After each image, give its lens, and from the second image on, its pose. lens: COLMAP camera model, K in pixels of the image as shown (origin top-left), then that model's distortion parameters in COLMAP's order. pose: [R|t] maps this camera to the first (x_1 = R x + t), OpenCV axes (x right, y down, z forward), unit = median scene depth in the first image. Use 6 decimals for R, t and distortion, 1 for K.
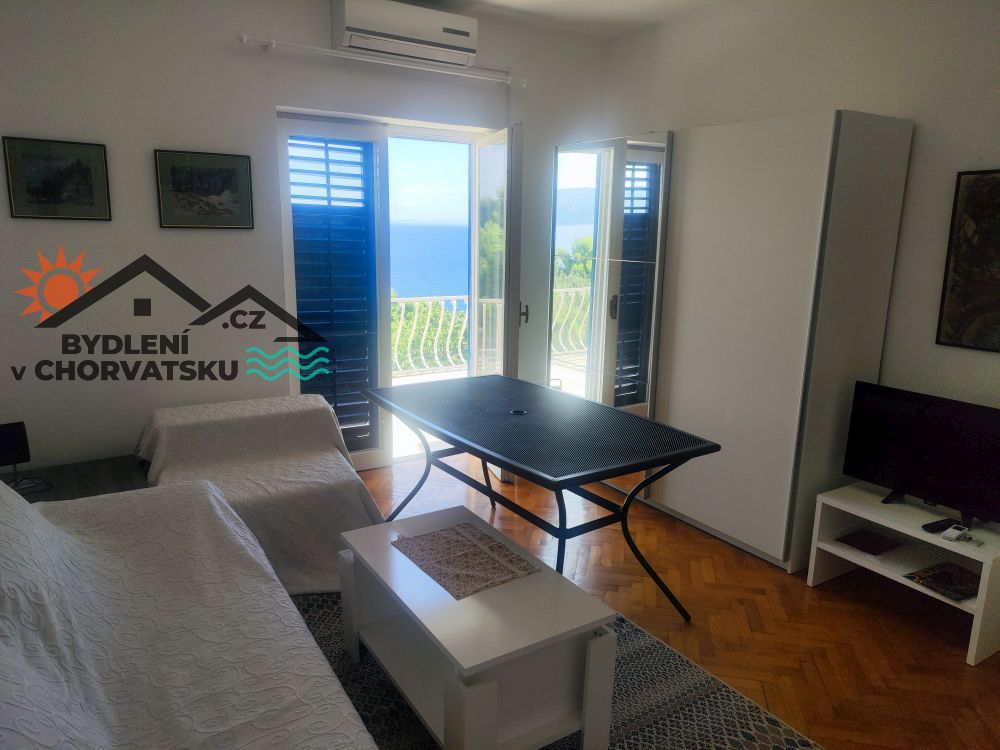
lens RADIAL K [[679.6, 0, 500.0], [0, 679.6, 375.0], [0, 0, 1]] dist [-0.025148, 0.000016]
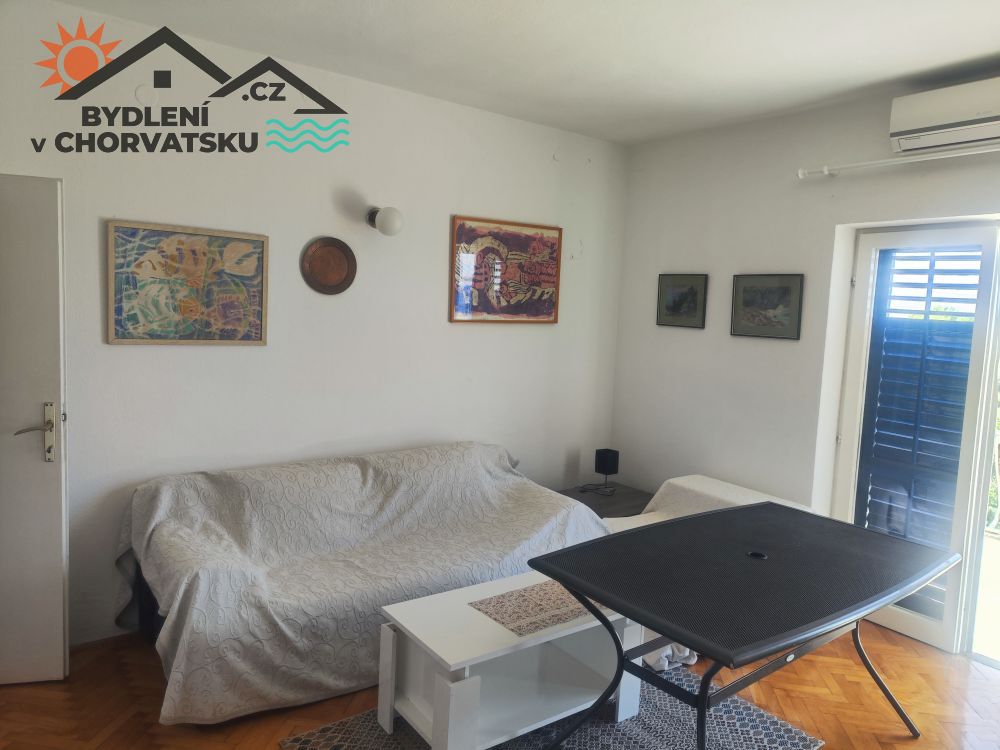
lens RADIAL K [[679.6, 0, 500.0], [0, 679.6, 375.0], [0, 0, 1]] dist [-0.025148, 0.000016]
pose [[0.071514, 0.072253, -0.994819, 0.692897], [-0.256517, 0.965158, 0.051659, -0.097625], [0.963890, 0.251494, 0.087557, 0.473090]]
